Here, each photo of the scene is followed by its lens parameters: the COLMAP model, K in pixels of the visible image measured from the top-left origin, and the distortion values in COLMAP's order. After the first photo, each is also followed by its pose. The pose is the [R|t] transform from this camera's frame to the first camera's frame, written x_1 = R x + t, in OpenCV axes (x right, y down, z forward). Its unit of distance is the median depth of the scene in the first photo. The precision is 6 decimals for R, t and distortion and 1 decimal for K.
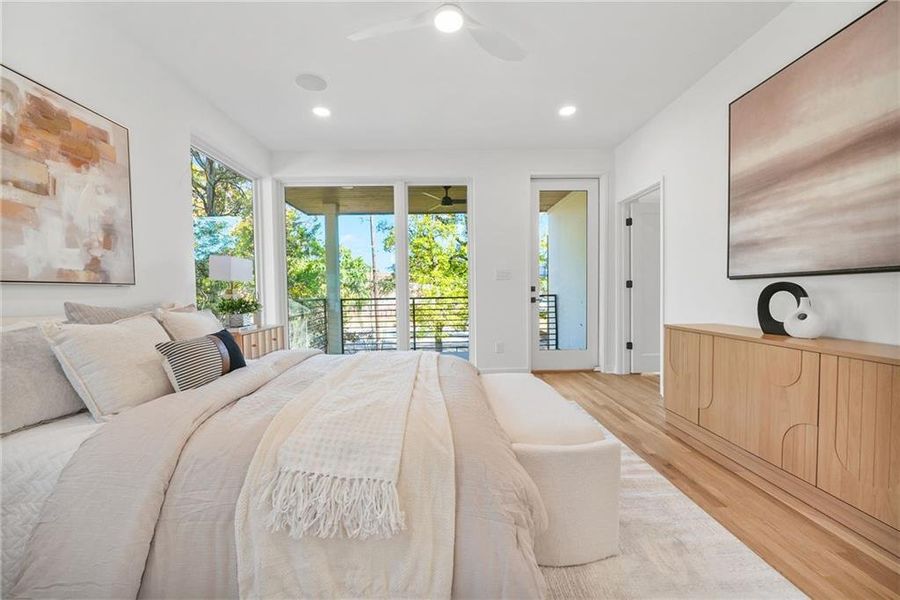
lens RADIAL K [[350.9, 0, 451.6], [0, 350.9, 301.3], [0, 0, 1]] dist [-0.006935, 0.001021]
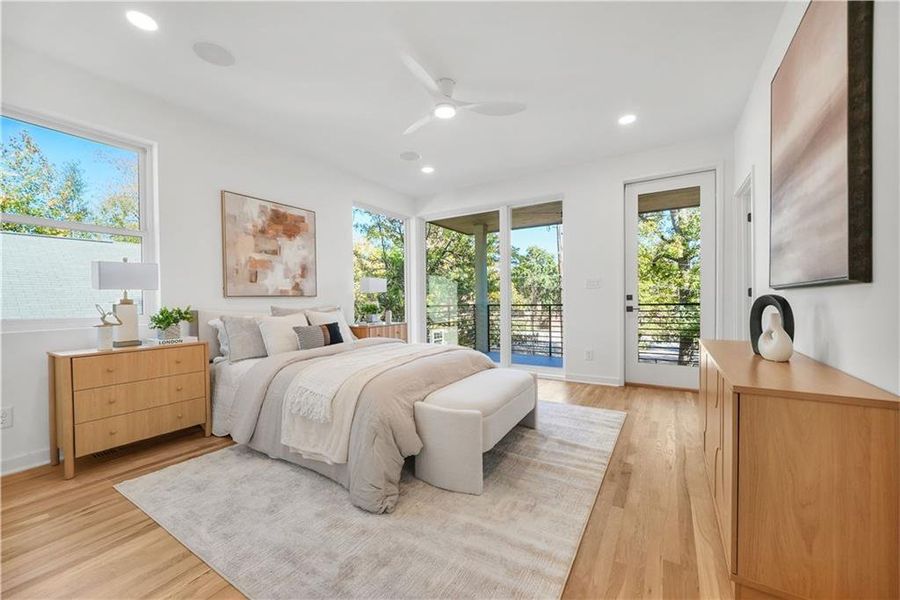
lens RADIAL K [[350.9, 0, 451.9], [0, 350.9, 301.3], [0, 0, 1]] dist [-0.006935, 0.001021]
pose [[0.834545, 0.009295, -0.550862, 0.746548], [-0.016385, 0.999834, -0.007952, -0.019764], [0.550696, 0.015662, 0.834559, -0.150406]]
